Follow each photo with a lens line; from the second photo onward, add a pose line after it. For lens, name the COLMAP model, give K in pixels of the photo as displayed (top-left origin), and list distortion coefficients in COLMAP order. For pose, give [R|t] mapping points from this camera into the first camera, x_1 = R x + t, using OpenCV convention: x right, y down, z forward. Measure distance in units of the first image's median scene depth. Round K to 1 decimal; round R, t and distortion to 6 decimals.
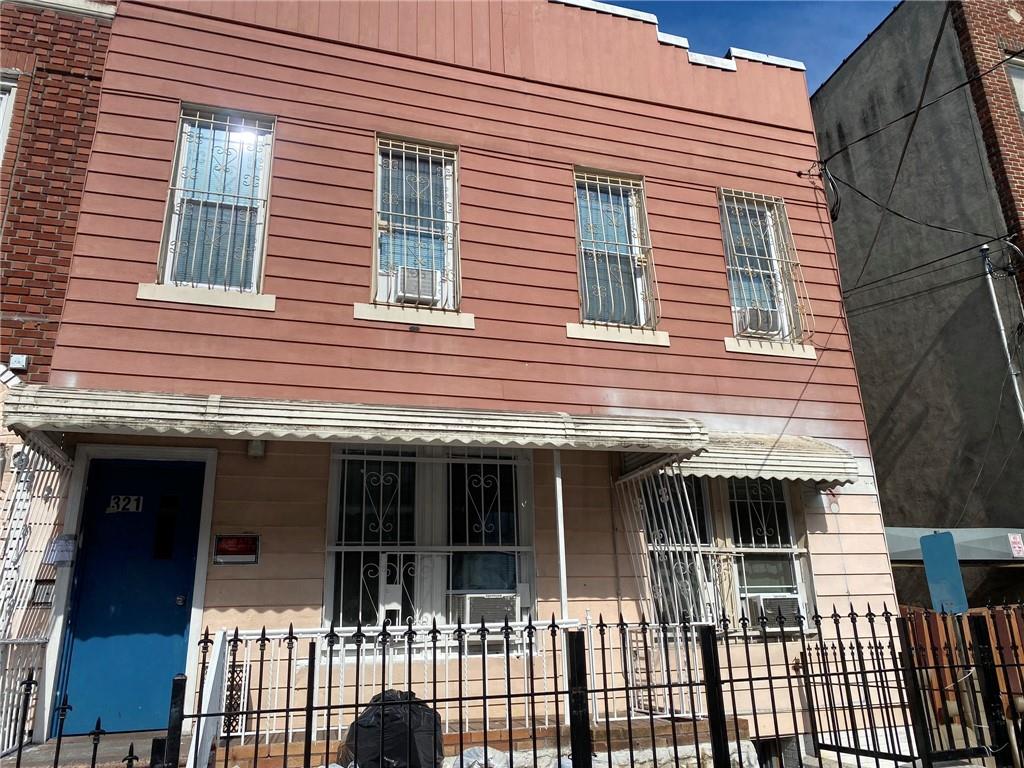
lens RADIAL K [[773.0, 0, 512.0], [0, 773.0, 384.0], [0, 0, 1]] dist [0.009144, 0.007777]
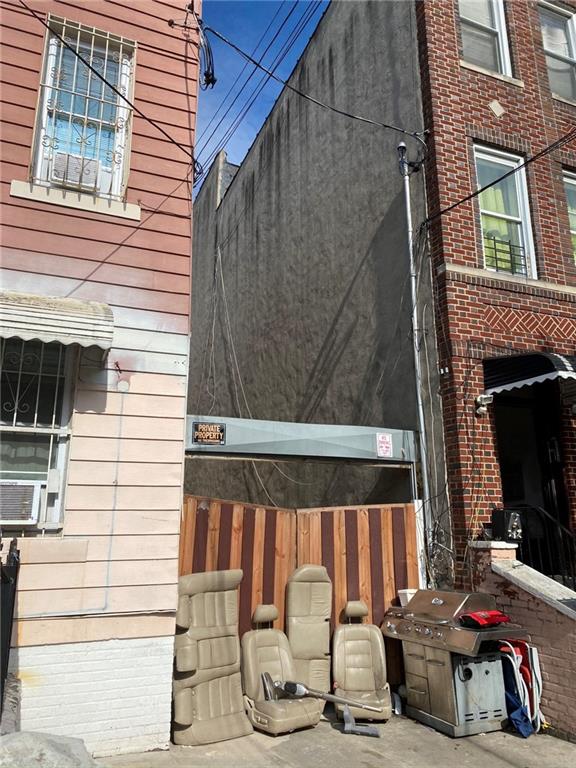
lens RADIAL K [[568.0, 0, 288.0], [0, 568.0, 384.0], [0, 0, 1]] dist [0.079400, -0.123738]
pose [[0.996061, 0.047846, 0.074651, 0.422520], [-0.052670, 0.996556, 0.064046, 0.082274], [-0.071330, -0.067725, 0.995151, 0.270897]]
